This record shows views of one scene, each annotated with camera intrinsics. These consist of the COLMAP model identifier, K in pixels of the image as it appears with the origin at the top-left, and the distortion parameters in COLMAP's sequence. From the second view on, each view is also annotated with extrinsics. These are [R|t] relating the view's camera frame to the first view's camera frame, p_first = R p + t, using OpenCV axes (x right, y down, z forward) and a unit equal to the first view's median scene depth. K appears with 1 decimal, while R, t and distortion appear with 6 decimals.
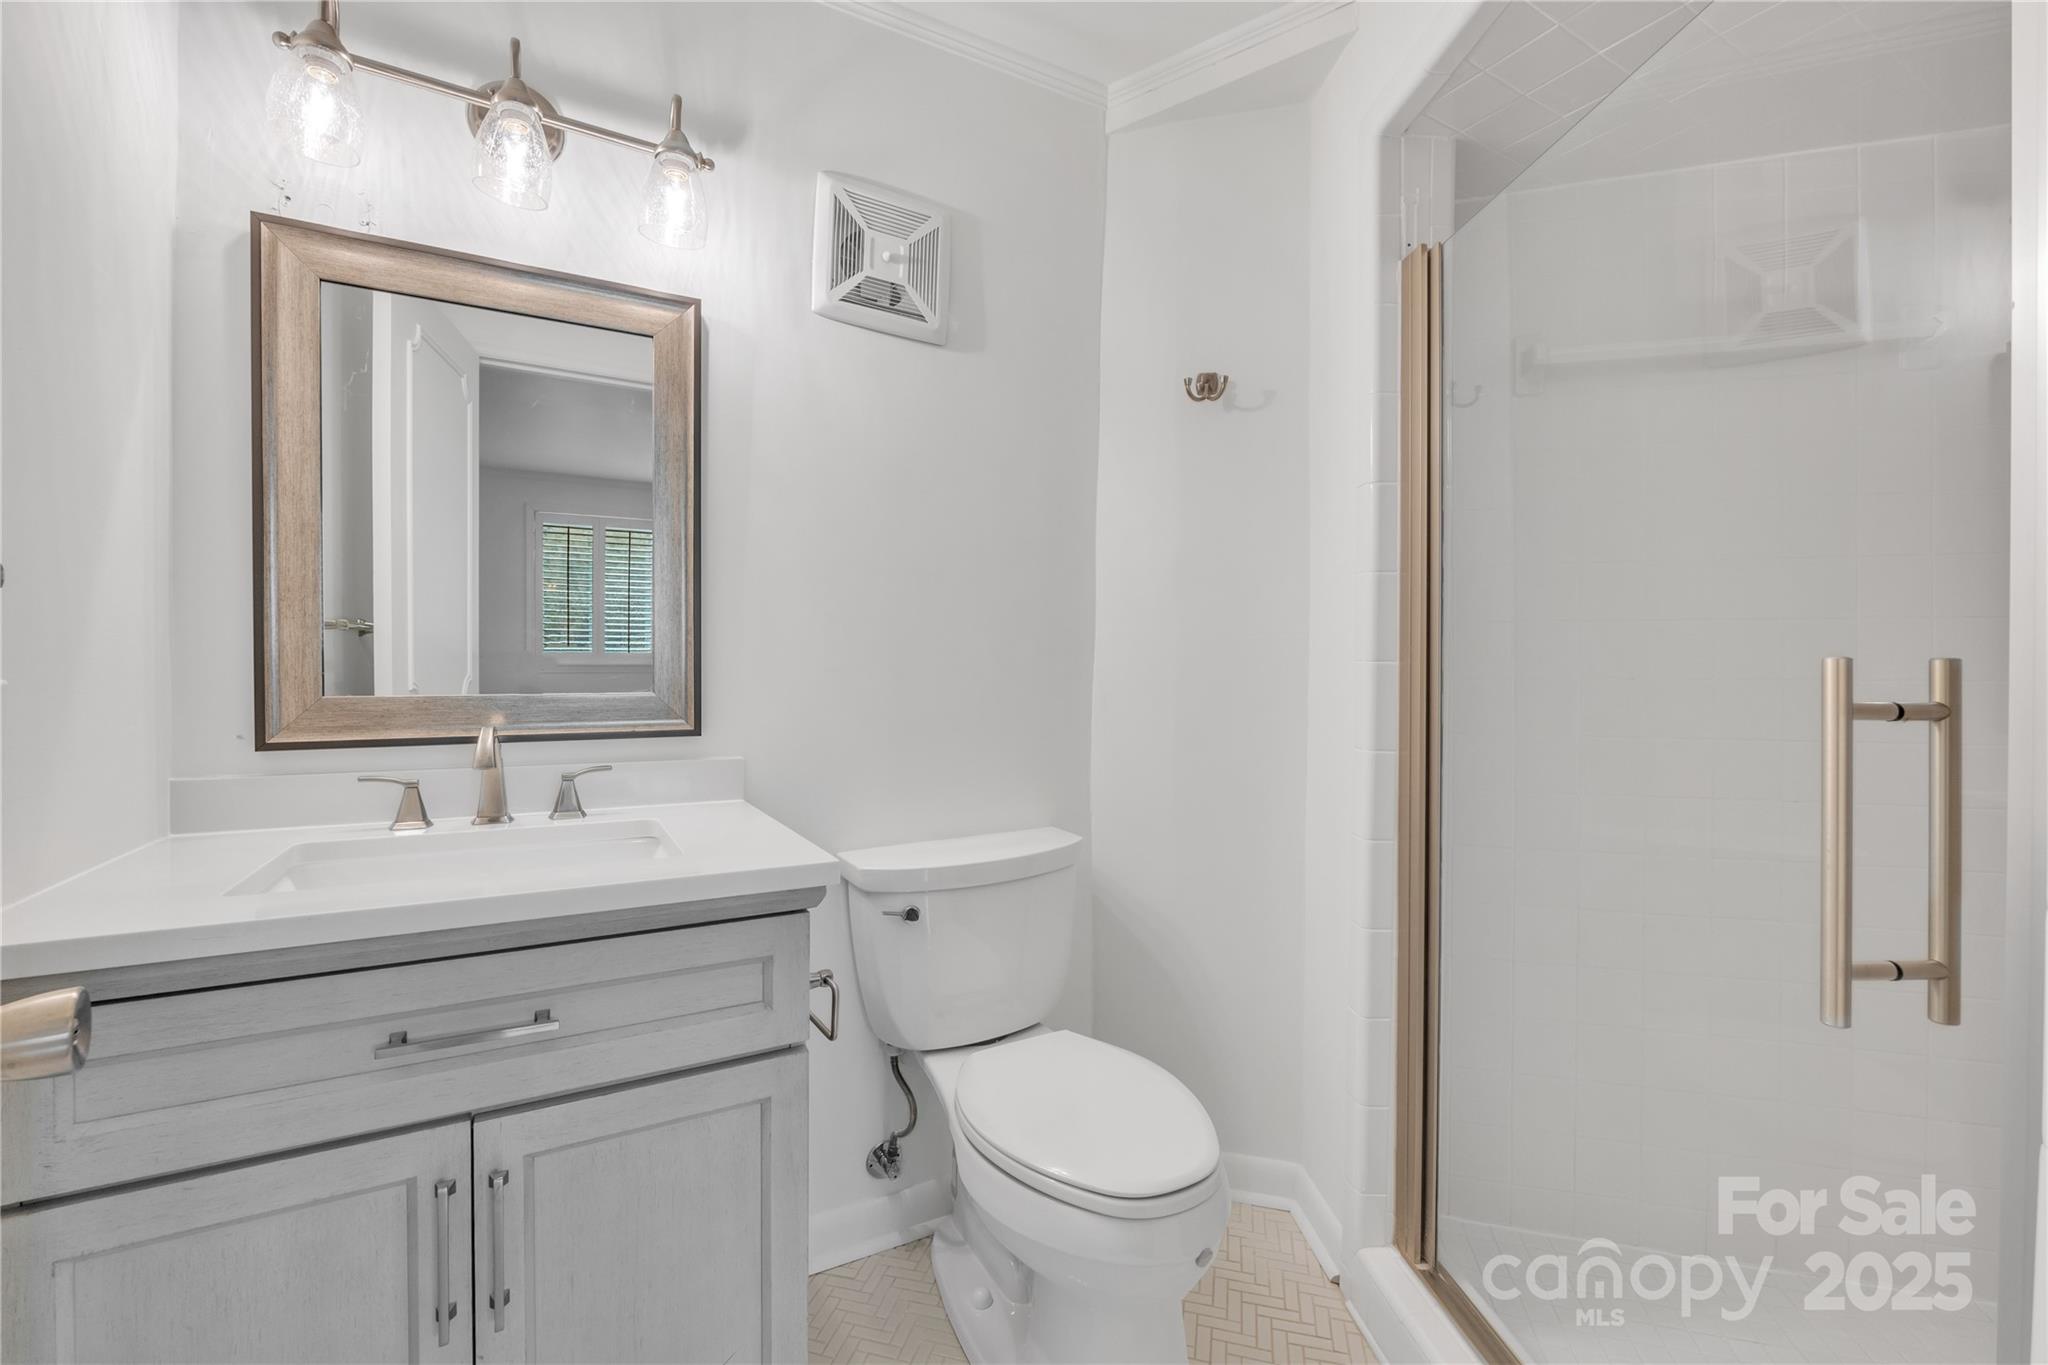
lens RADIAL K [[850.3, 0, 1024.0], [0, 850.3, 682.5], [0, 0, 1]] dist [0.000270, 0.000184]
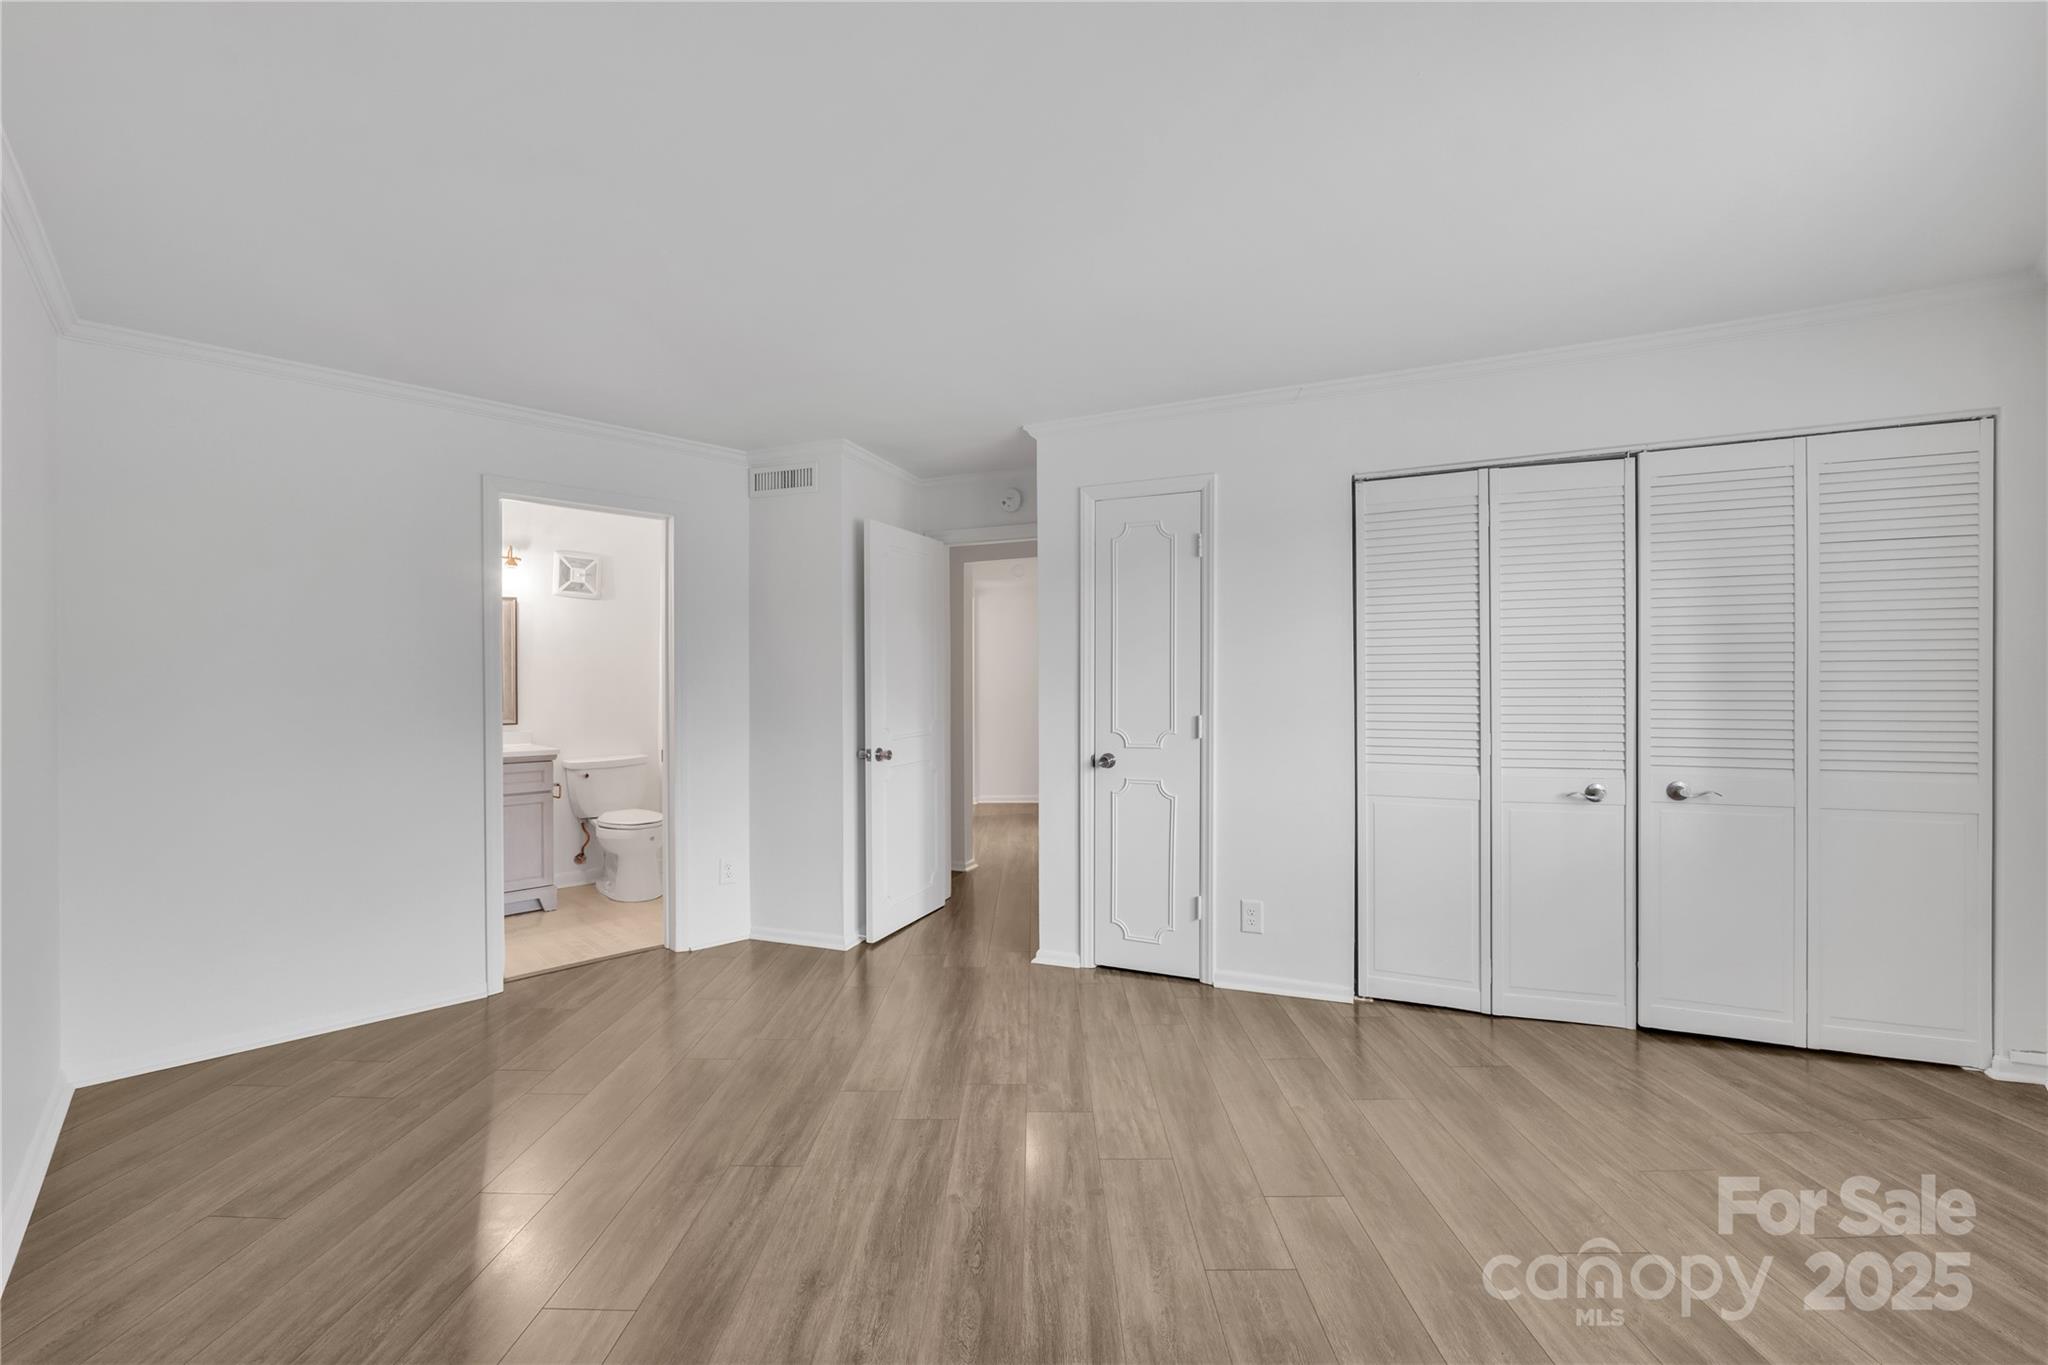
lens RADIAL K [[850.3, 0, 1024.0], [0, 850.3, 682.5], [0, 0, 1]] dist [0.000270, 0.000184]
pose [[0.965935, -0.006008, 0.258717, 0.649201], [0.006065, 0.999981, 0.000576, -0.087862], [-0.258715, 0.001013, 0.965953, -2.611500]]
